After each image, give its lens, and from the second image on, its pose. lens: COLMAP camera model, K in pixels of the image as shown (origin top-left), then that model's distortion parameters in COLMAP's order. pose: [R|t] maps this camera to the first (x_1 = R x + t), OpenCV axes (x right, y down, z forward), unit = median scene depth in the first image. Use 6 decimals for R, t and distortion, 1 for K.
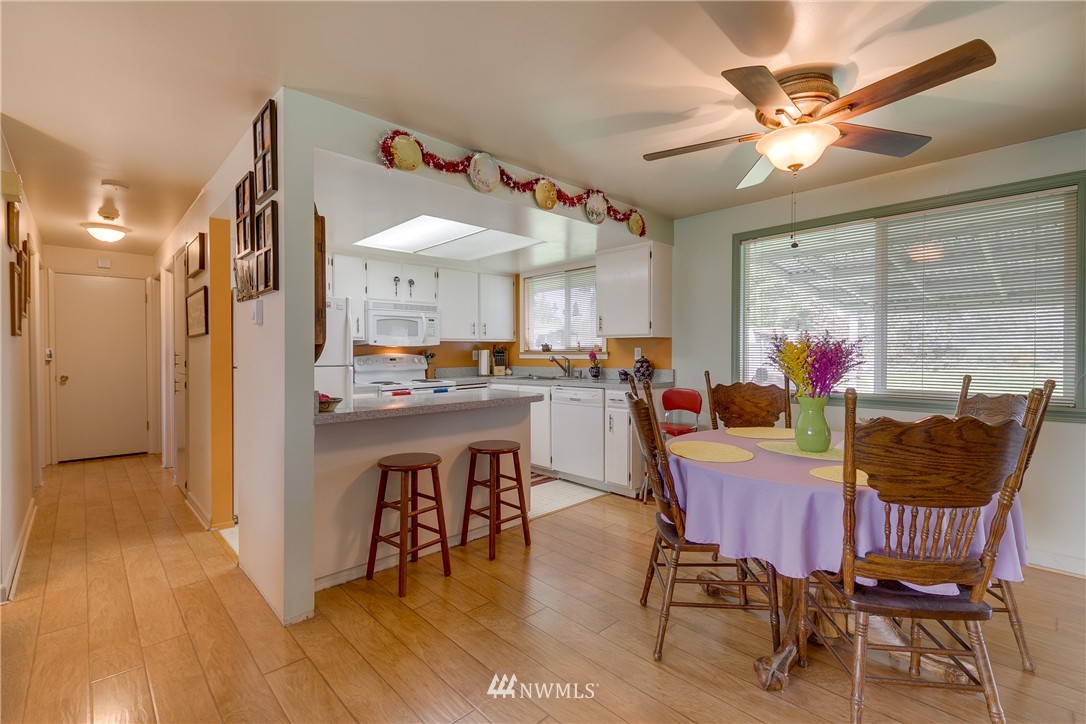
lens RADIAL K [[482.7, 0, 543.0], [0, 482.7, 356.5], [0, 0, 1]] dist [-0.000965, -0.004468]
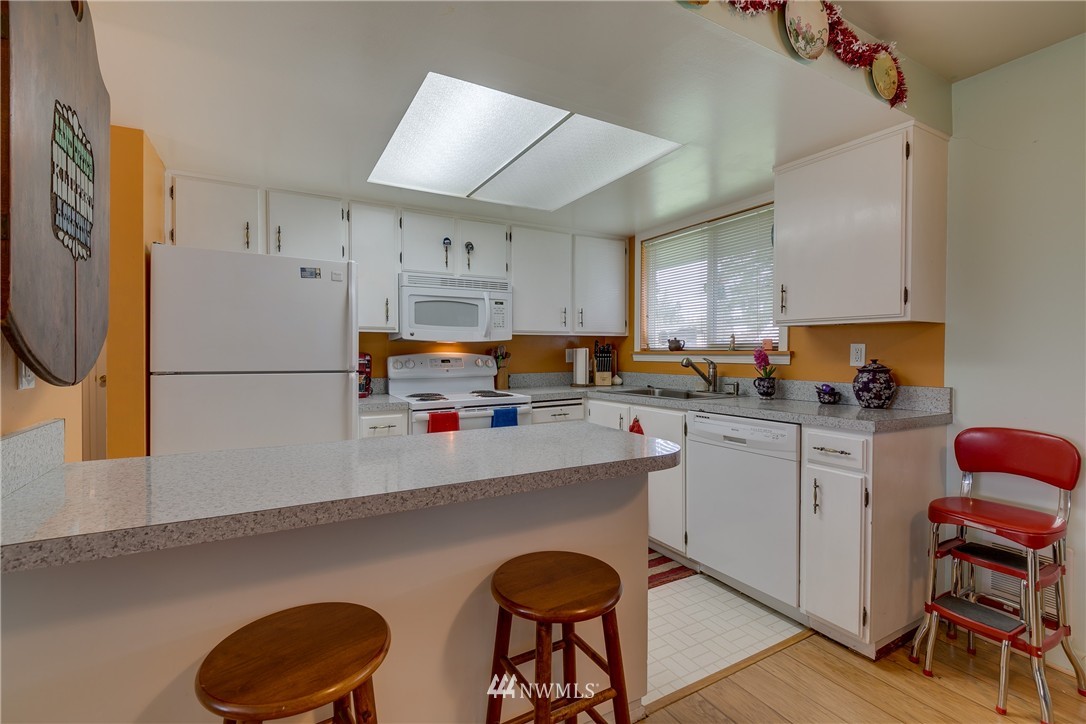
lens RADIAL K [[482.7, 0, 539.8], [0, 482.7, 358.7], [0, 0, 1]] dist [-0.000965, -0.004468]
pose [[0.968438, 0.008501, -0.249111, -0.010647], [-0.007554, 0.999960, 0.004756, -0.001712], [0.249142, -0.002724, 0.968463, 0.430496]]
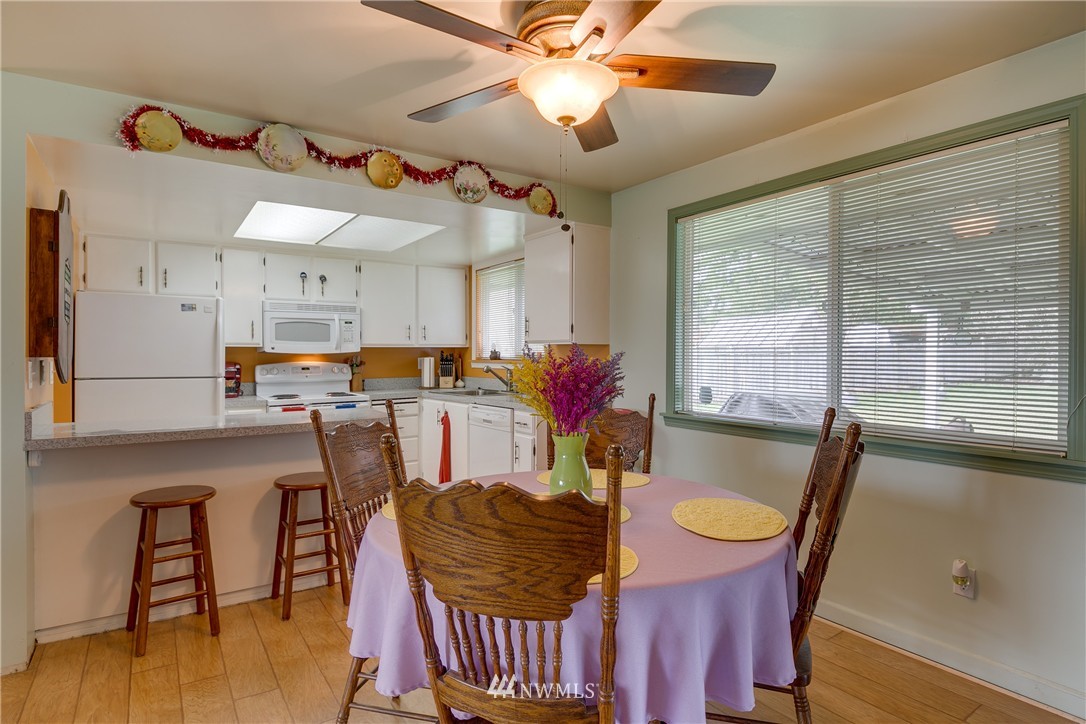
lens RADIAL K [[574.0, 0, 551.1], [0, 574.0, 354.3], [0, 0, 1]] dist [-0.008106, -0.009116]
pose [[0.988574, 0.002871, -0.150710, 0.321249], [-0.004367, 0.999944, -0.009598, -0.013413], [0.150674, 0.010147, 0.988531, 0.070446]]
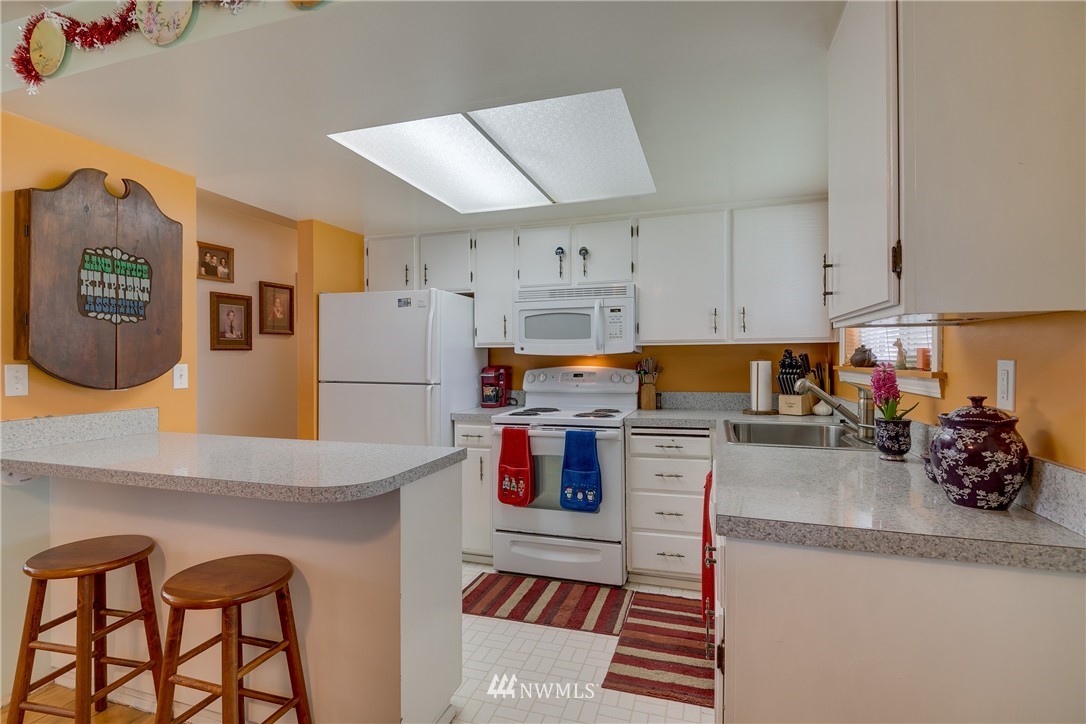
lens RADIAL K [[529.5, 0, 541.5], [0, 529.5, 353.8], [0, 0, 1]] dist [-0.001279, -0.002458]
pose [[0.466613, -0.005126, -0.884447, 0.347807], [-0.007394, 0.999926, -0.009697, -0.018159], [0.884431, 0.011064, 0.466541, 0.733606]]
